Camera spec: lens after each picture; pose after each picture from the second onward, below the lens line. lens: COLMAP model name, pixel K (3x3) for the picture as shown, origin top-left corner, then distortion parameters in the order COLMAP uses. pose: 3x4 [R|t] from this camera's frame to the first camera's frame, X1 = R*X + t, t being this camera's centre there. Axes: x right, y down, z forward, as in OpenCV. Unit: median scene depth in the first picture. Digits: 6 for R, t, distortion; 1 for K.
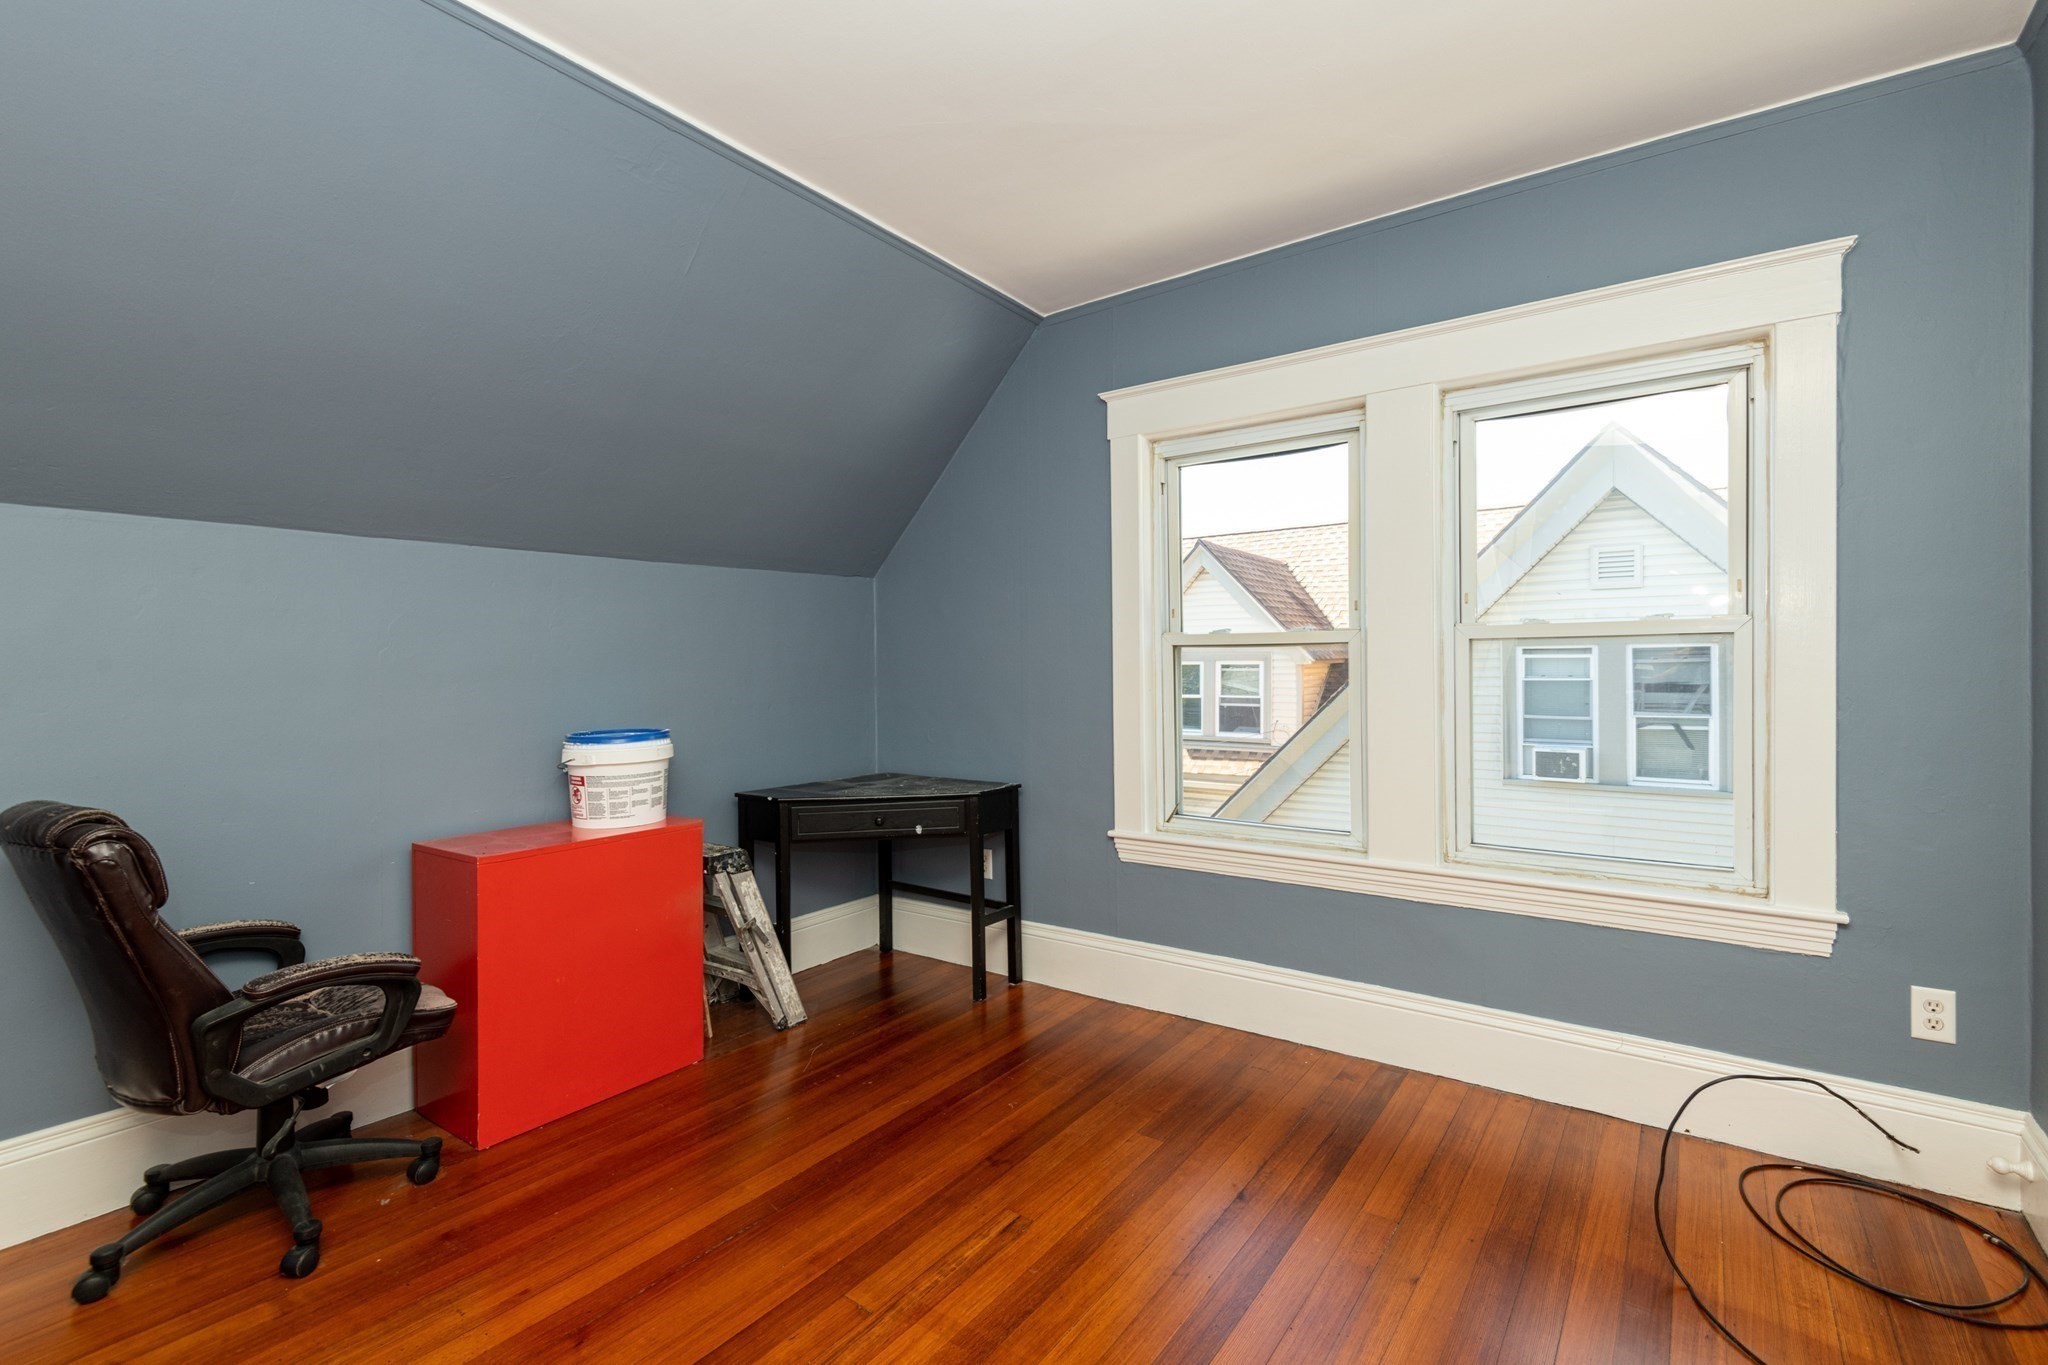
lens RADIAL K [[945.4, 0, 1020.9], [0, 945.4, 667.5], [0, 0, 1]] dist [0.019635, -0.011550]
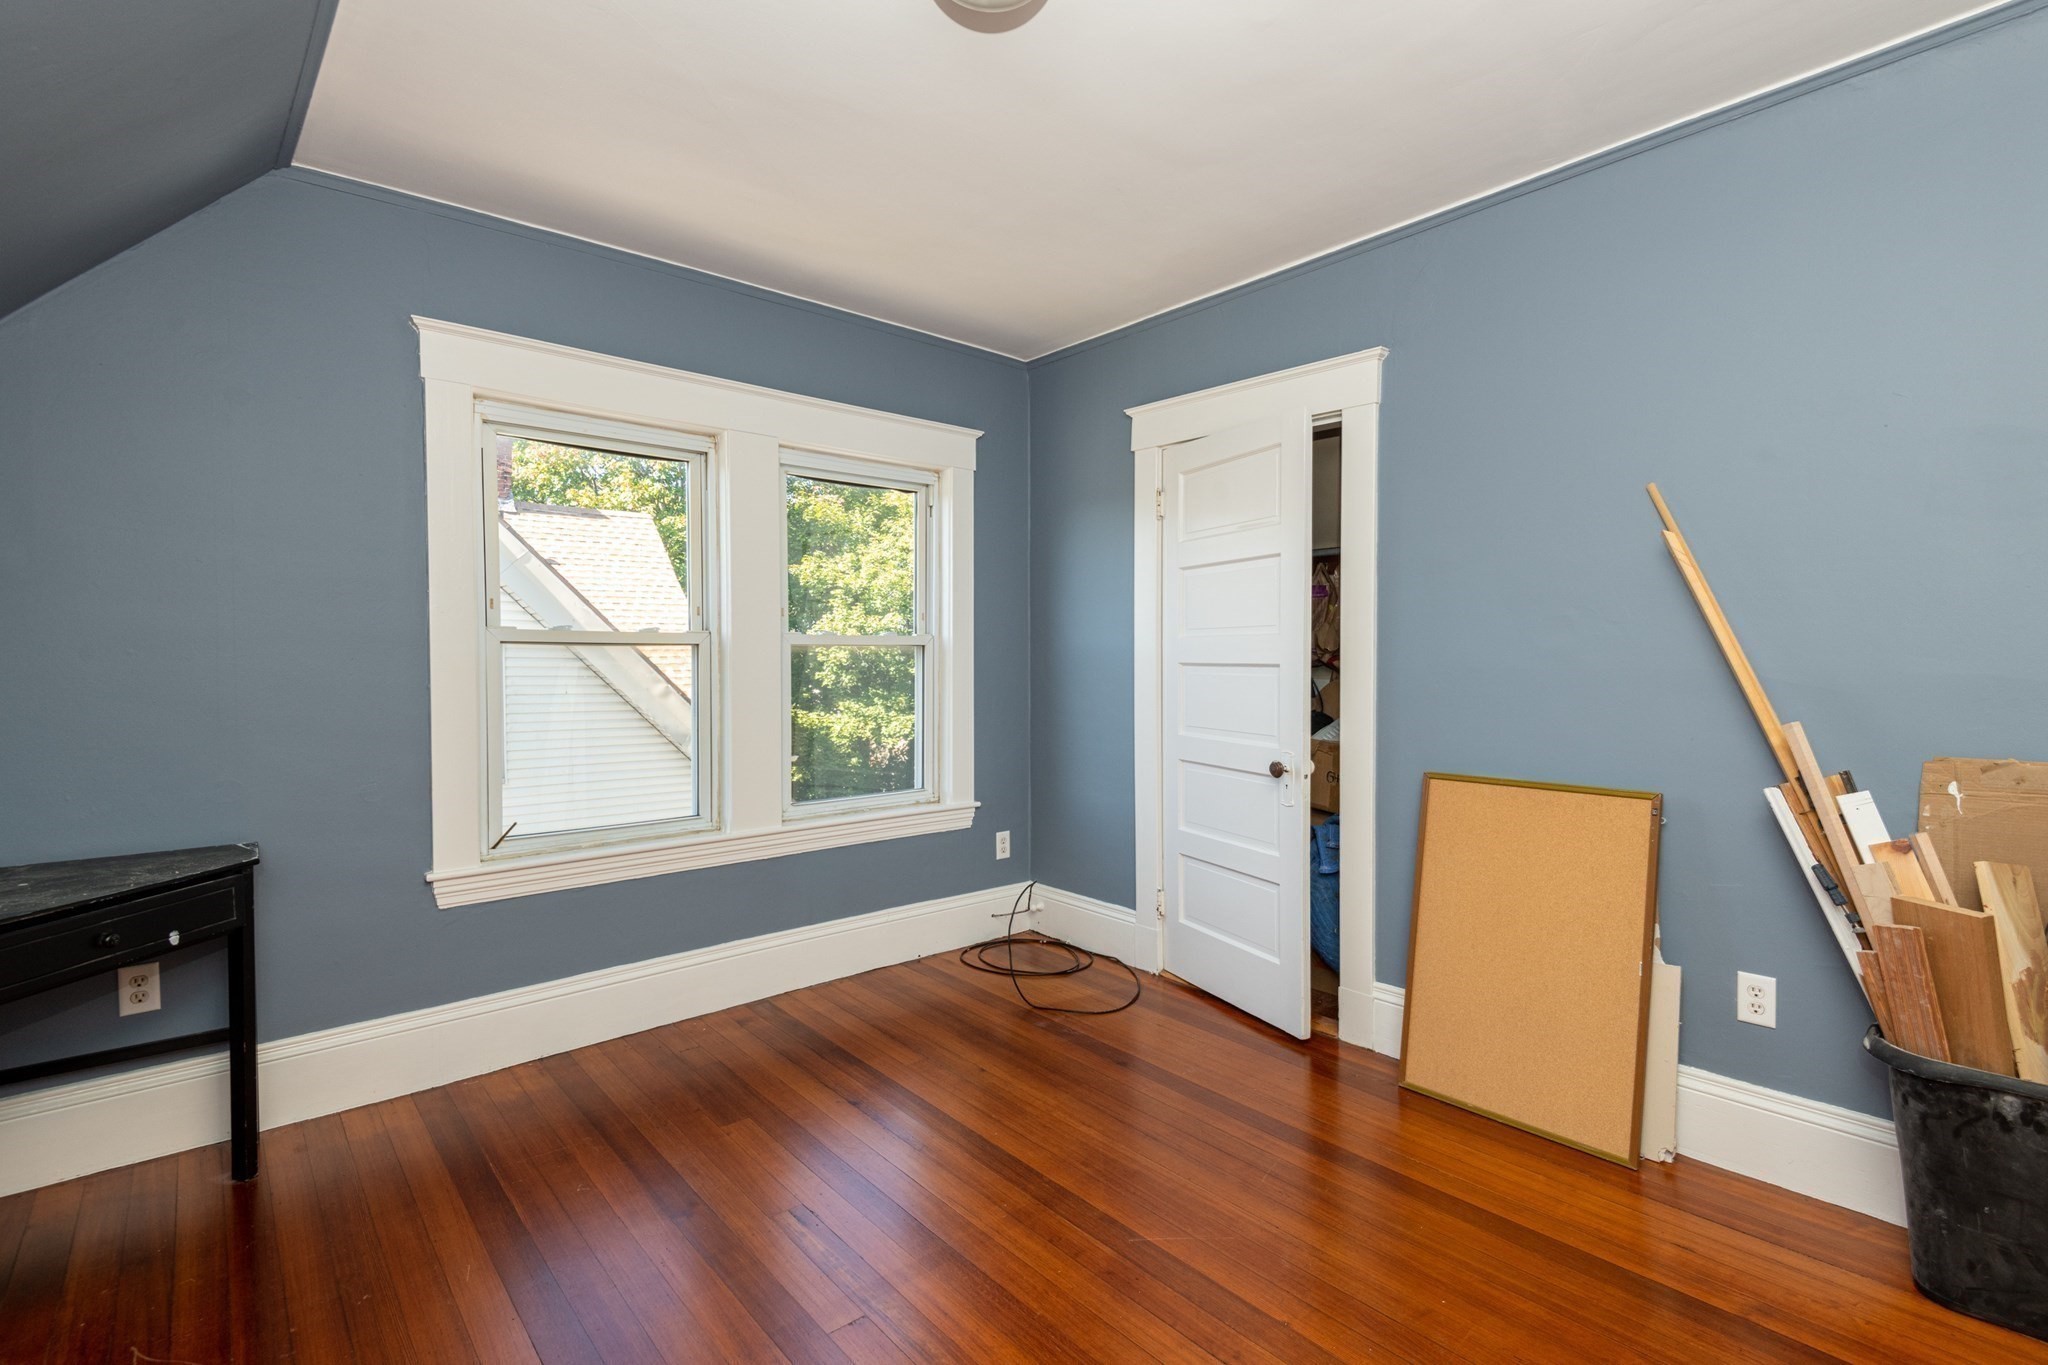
lens RADIAL K [[945.4, 0, 1027.7], [0, 945.4, 687.9], [0, 0, 1]] dist [0.019635, -0.011550]
pose [[0.205562, -0.014983, 0.978529, -0.704546], [0.007986, 0.999875, 0.013632, 0.013136], [-0.978611, 0.005013, 0.205656, 0.424829]]
